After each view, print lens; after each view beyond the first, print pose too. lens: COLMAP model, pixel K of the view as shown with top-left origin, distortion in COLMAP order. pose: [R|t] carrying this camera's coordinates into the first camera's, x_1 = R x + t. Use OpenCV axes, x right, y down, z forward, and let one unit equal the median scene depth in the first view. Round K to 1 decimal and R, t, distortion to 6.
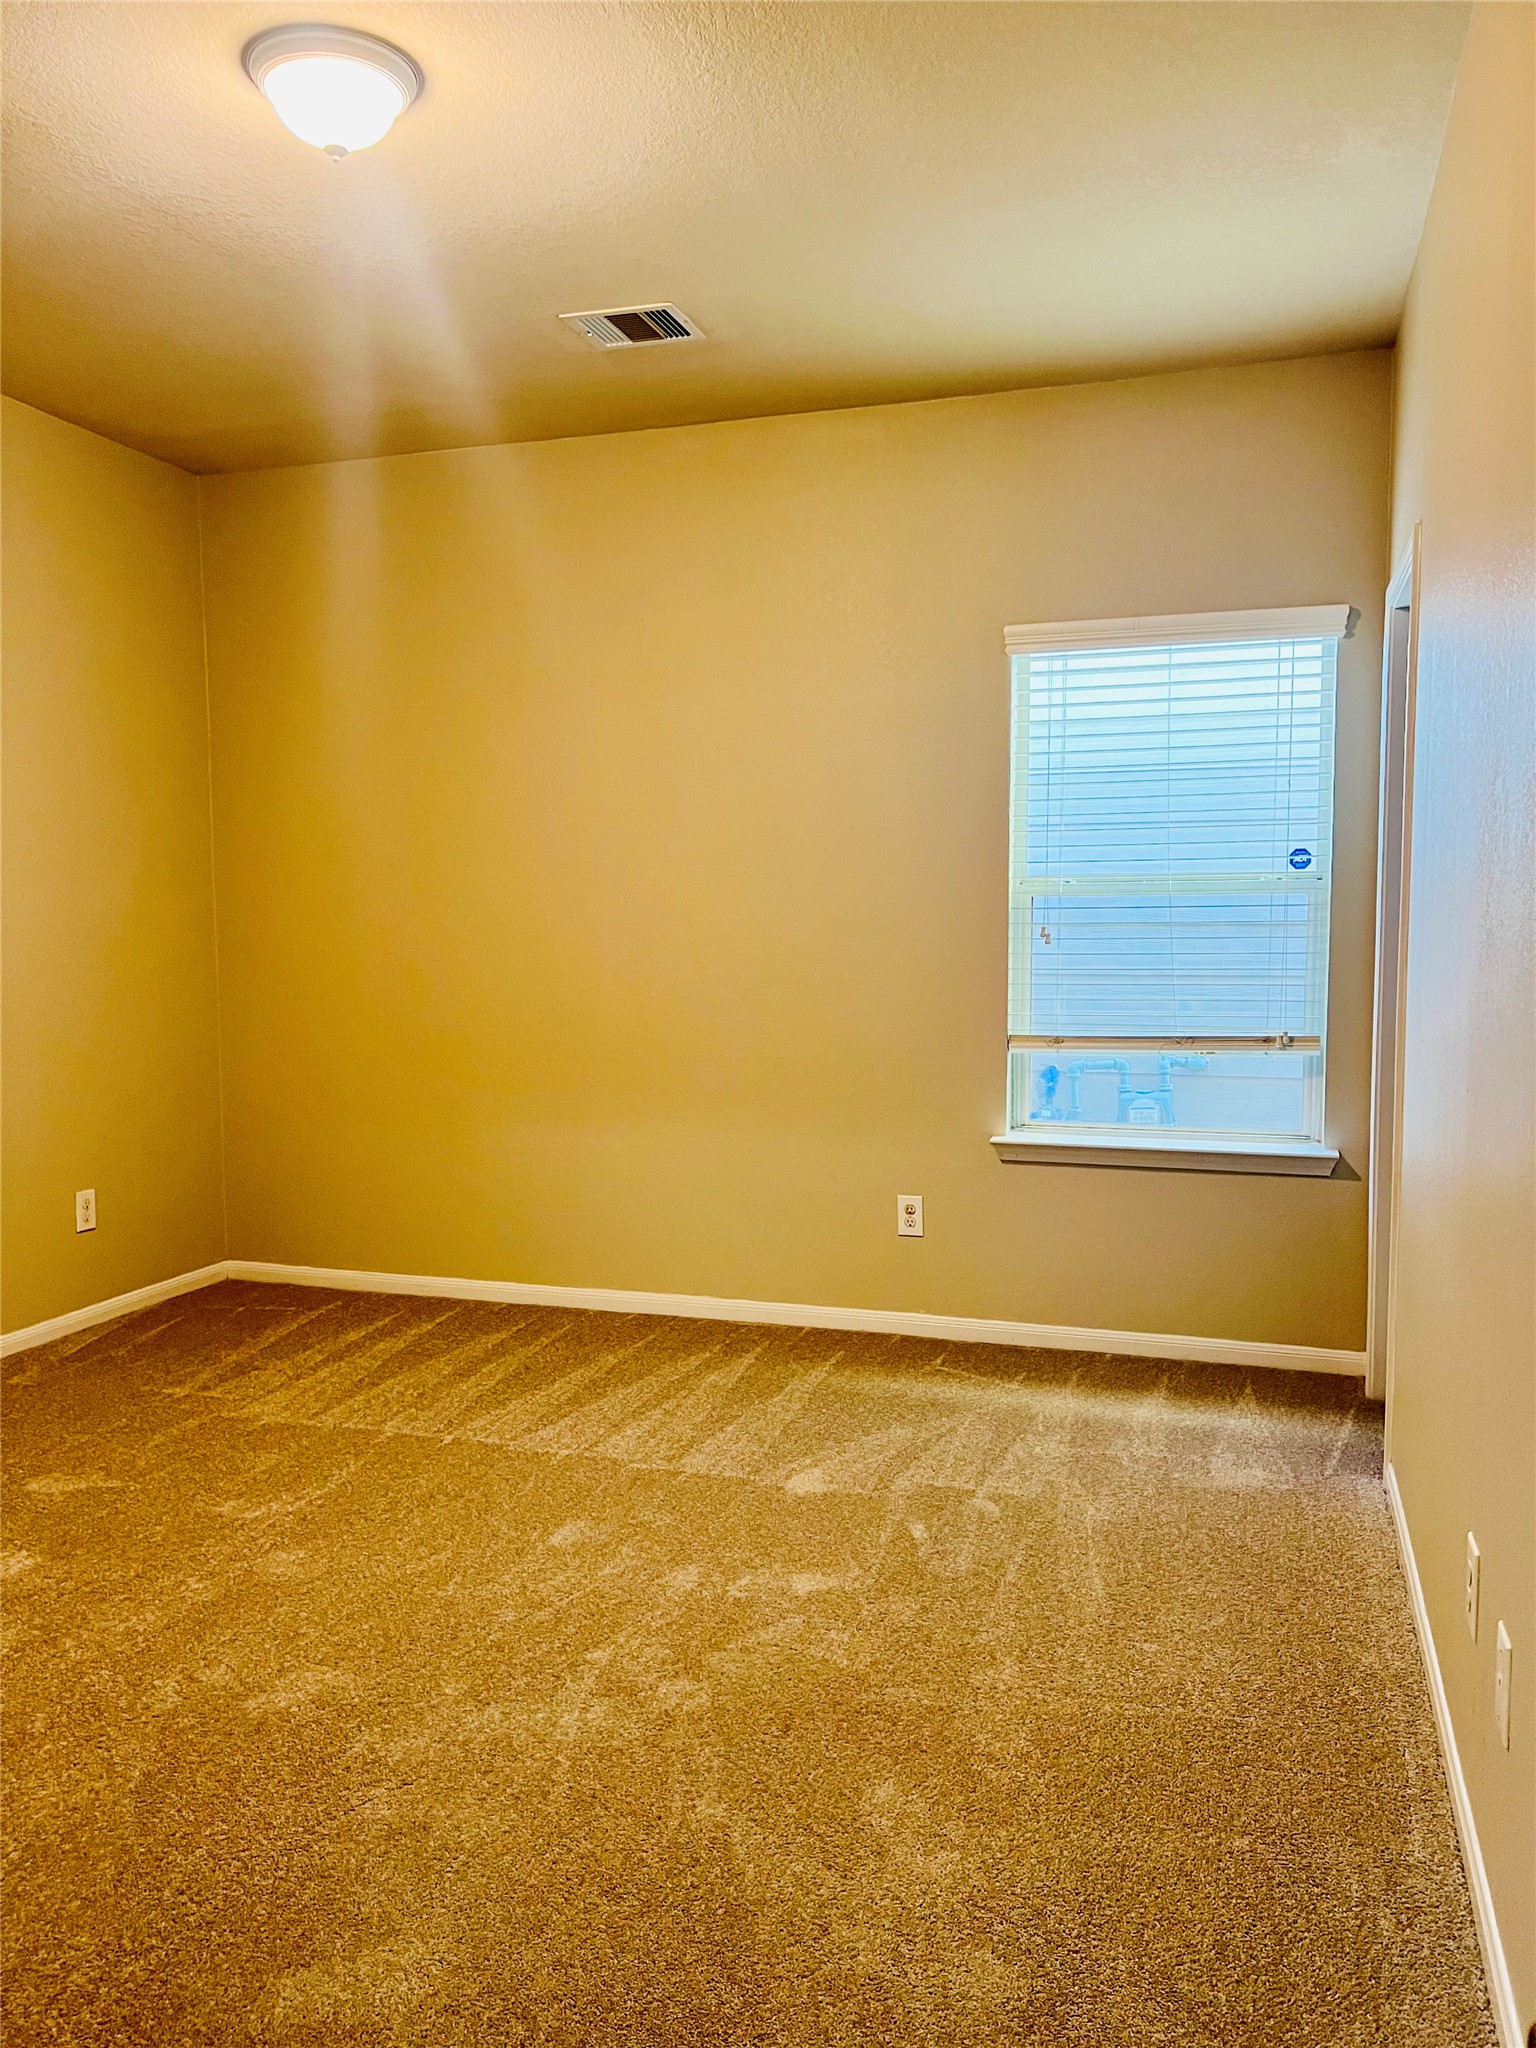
lens RADIAL K [[1517.4, 0, 774.0], [0, 1517.4, 1032.1], [0, 0, 1]] dist [0.062889, -0.068837]
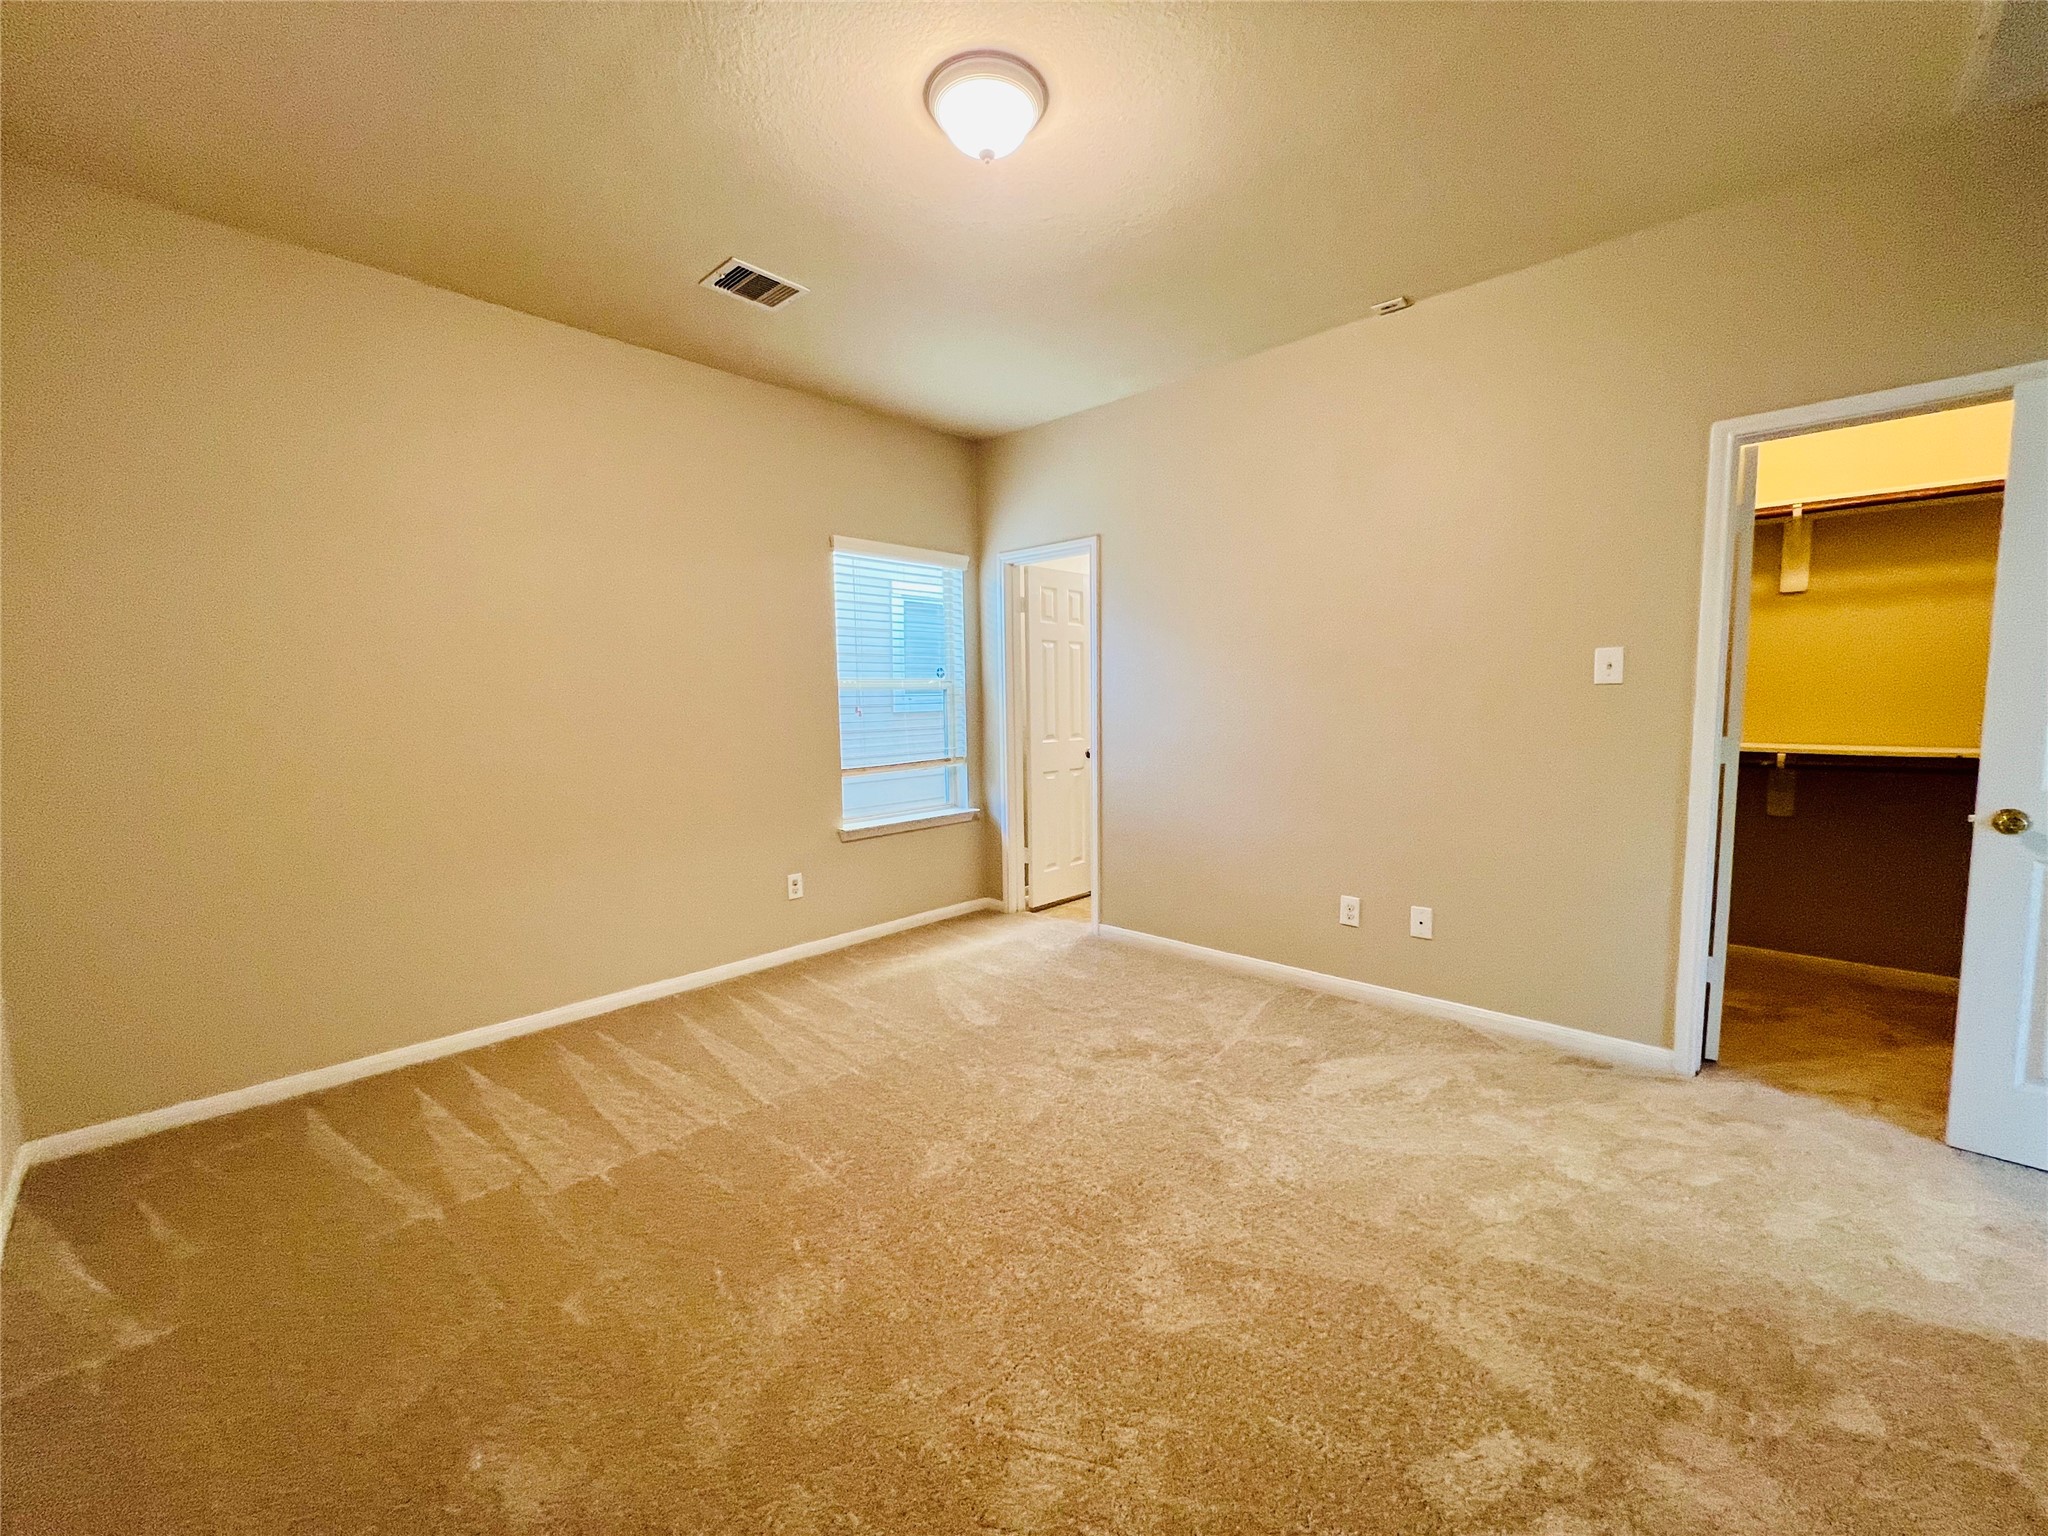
lens RADIAL K [[816.3, 0, 1028.3], [0, 816.3, 767.1], [0, 0, 1]] dist [-0.001698, 0.000706]
pose [[0.425241, -0.077421, 0.901763, -0.818142], [0.082339, 0.995512, 0.046642, -0.035876], [-0.901327, 0.054416, 0.429708, 0.551098]]
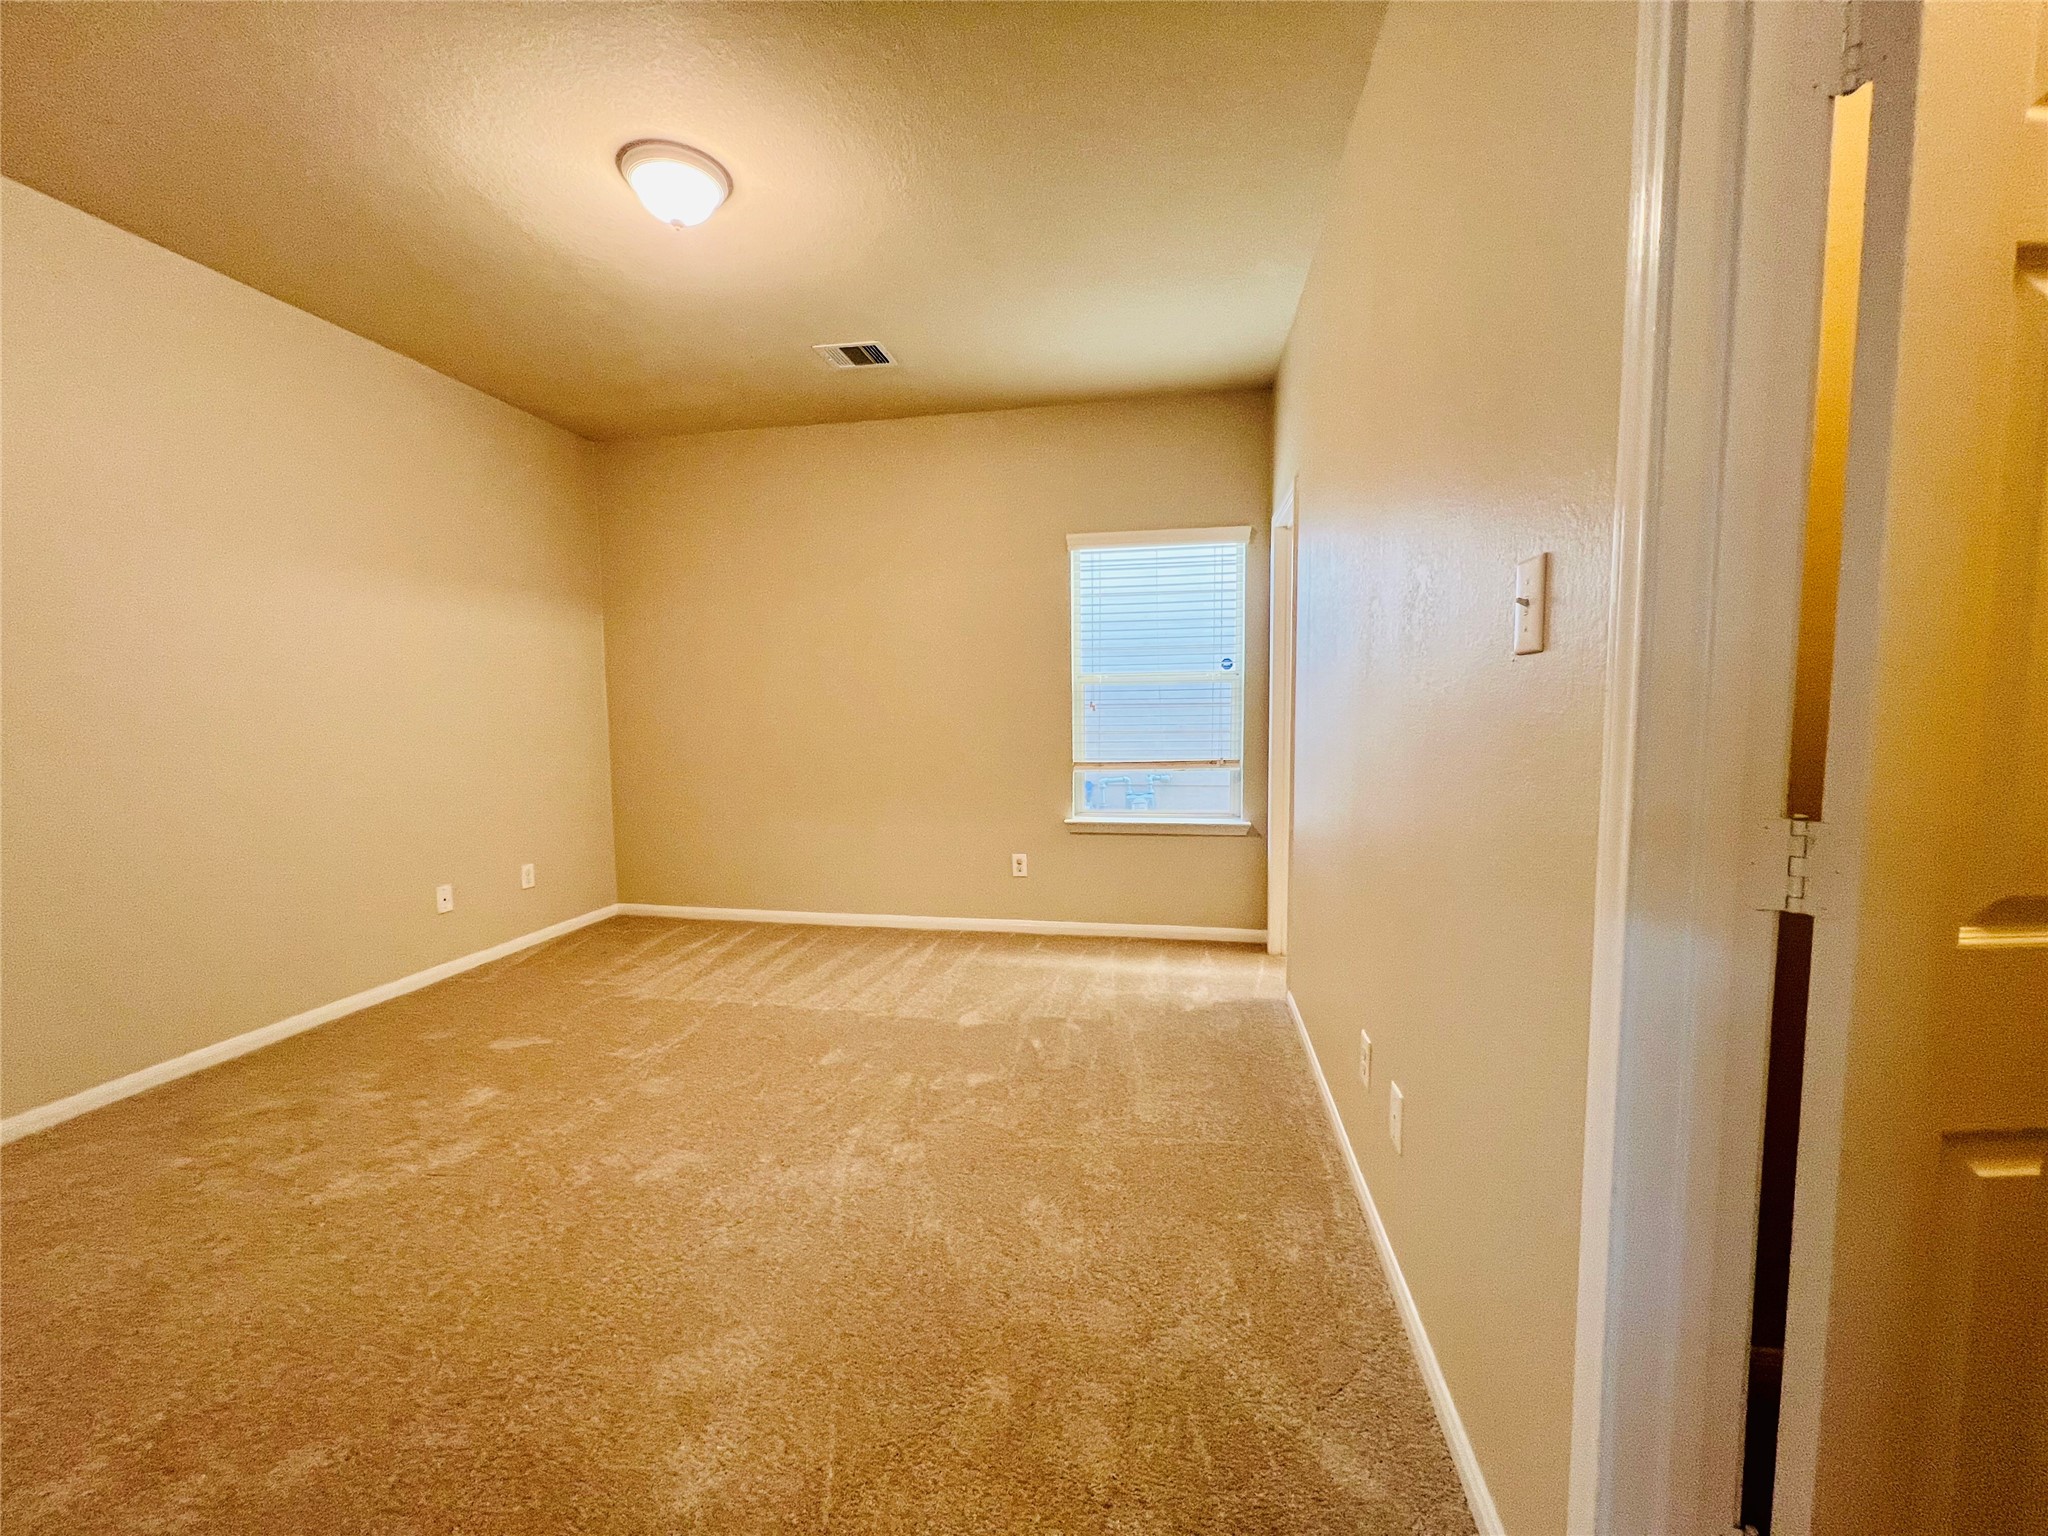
lens RADIAL K [[816.3, 0, 1028.3], [0, 816.3, 767.1], [0, 0, 1]] dist [-0.001698, 0.000706]
pose [[0.992067, -0.016306, 0.124652, -0.024000], [0.016712, 0.999858, -0.002211, 0.012081], [-0.124598, 0.004277, 0.992198, 0.070875]]
